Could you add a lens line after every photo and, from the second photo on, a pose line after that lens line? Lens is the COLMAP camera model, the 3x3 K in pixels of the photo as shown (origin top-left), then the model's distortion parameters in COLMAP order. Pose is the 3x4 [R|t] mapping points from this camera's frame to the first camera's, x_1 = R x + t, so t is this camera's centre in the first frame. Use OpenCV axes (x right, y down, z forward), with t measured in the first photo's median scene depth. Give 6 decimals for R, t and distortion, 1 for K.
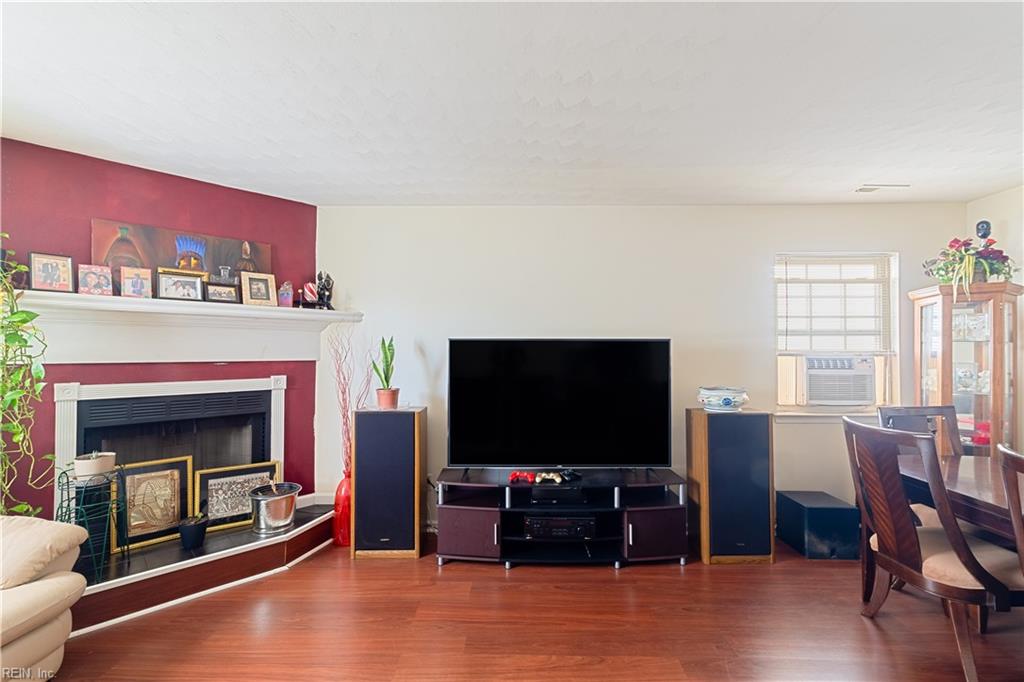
lens RADIAL K [[452.3, 0, 510.3], [0, 452.3, 342.9], [0, 0, 1]] dist [0.003049, -0.000567]
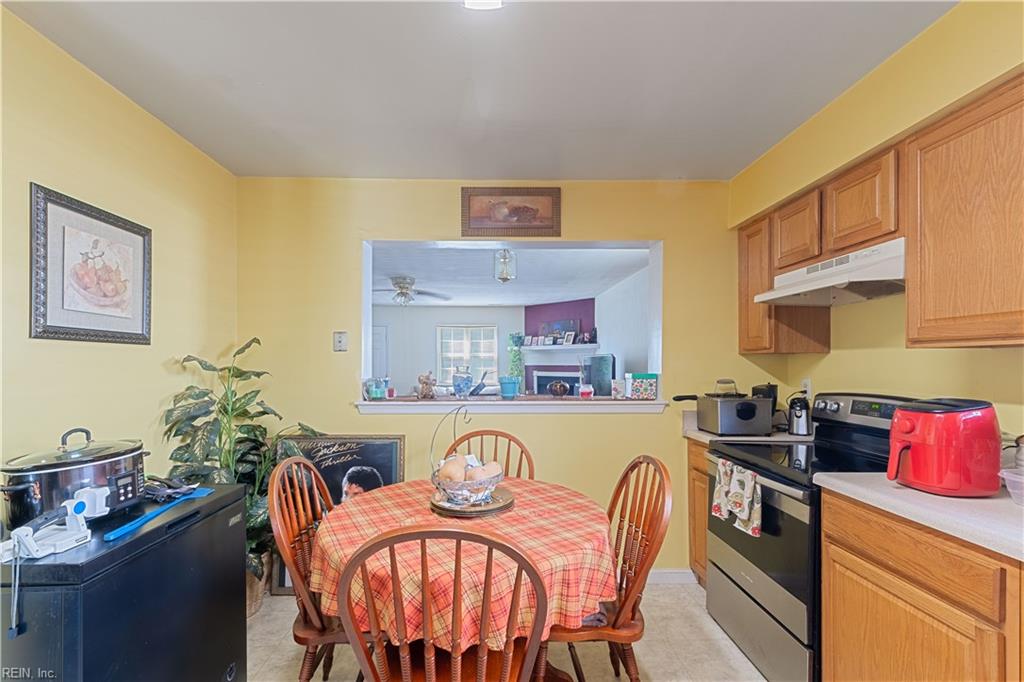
lens RADIAL K [[452.3, 0, 497.7], [0, 452.3, 360.2], [0, 0, 1]] dist [0.003049, -0.000567]
pose [[0.045022, -0.006645, -0.998964, 2.156479], [0.019321, 0.999797, -0.005780, 0.018595], [0.998799, -0.019041, 0.045141, 0.471355]]
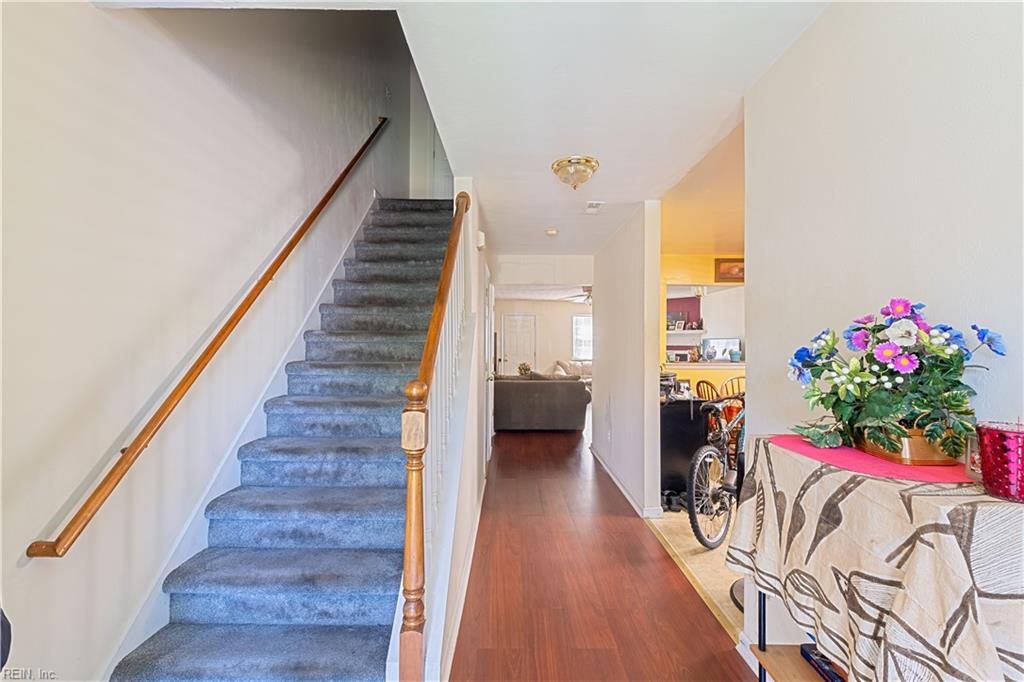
lens RADIAL K [[452.3, 0, 511.8], [0, 452.3, 337.5], [0, 0, 1]] dist [0.003049, -0.000567]
pose [[0.039805, -0.011418, -0.999142, 3.109260], [0.013140, 0.999854, -0.010902, -0.002534], [0.999121, -0.012695, 0.039949, -0.507924]]
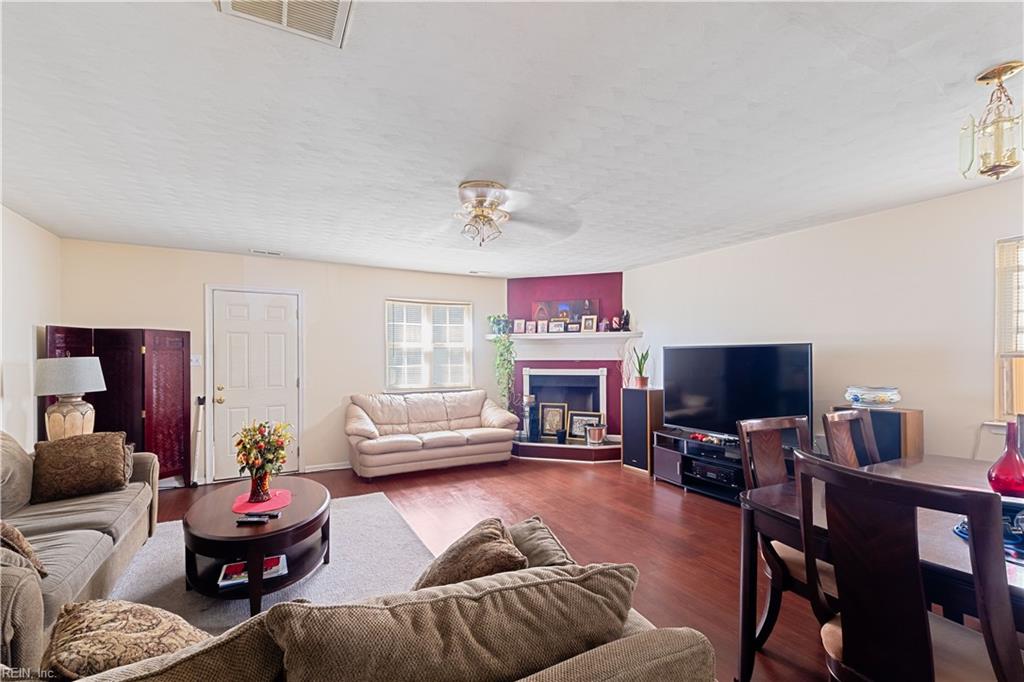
lens RADIAL K [[452.3, 0, 510.9], [0, 452.3, 346.6], [0, 0, 1]] dist [0.003049, -0.000567]
pose [[0.494834, -0.021946, -0.868710, 1.033313], [0.018087, 0.999725, -0.014953, 0.004773], [0.868799, -0.008313, 0.495095, -0.293599]]
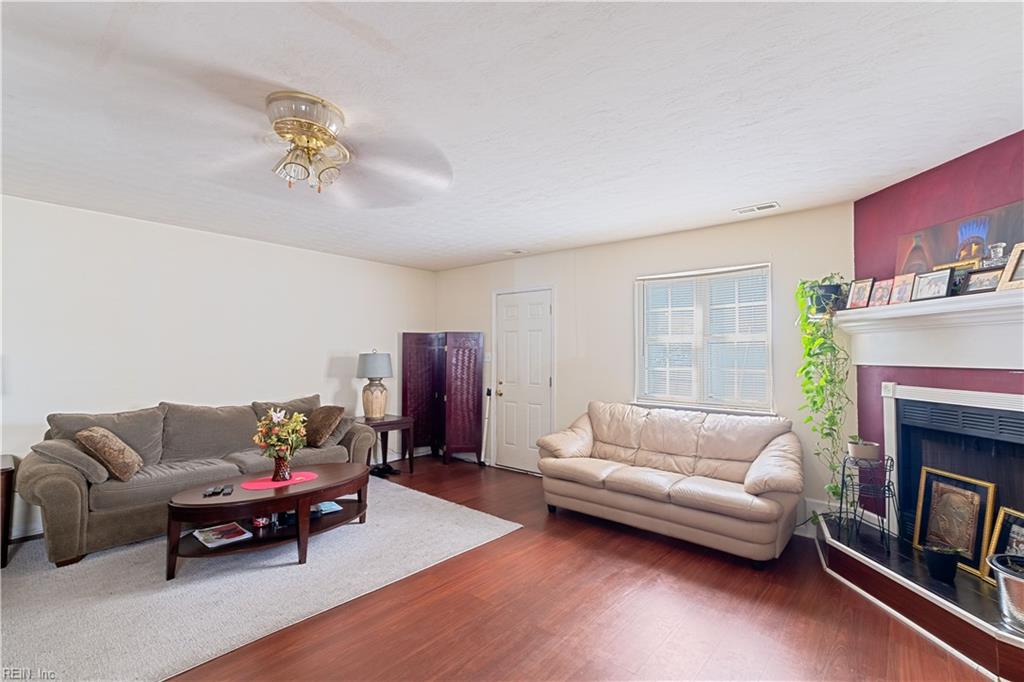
lens RADIAL K [[452.3, 0, 536.4], [0, 452.3, 336.0], [0, 0, 1]] dist [0.003049, -0.000567]
pose [[-0.610679, -0.035938, -0.791062, 0.444207], [0.007999, 0.998639, -0.051543, 0.018787], [0.791838, -0.037804, -0.609561, 0.851243]]
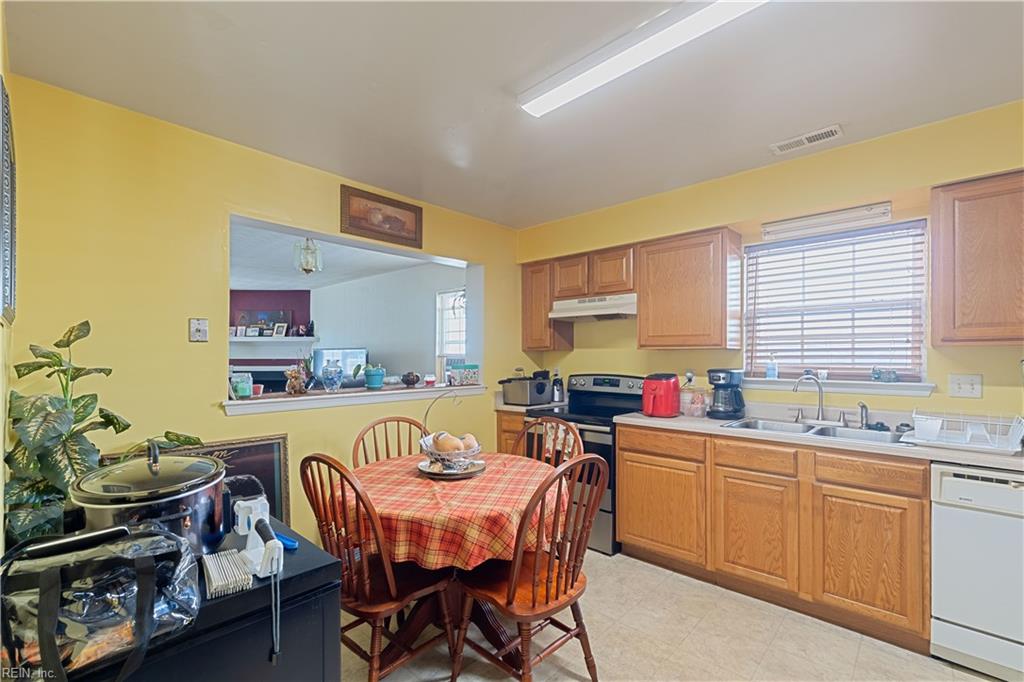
lens RADIAL K [[452.3, 0, 509.7], [0, 452.3, 351.8], [0, 0, 1]] dist [0.003049, -0.000567]
pose [[0.751961, -0.007040, -0.659170, 2.114187], [0.012006, 0.999923, 0.003017, 0.009011], [0.659098, -0.010183, 0.751988, -0.048413]]
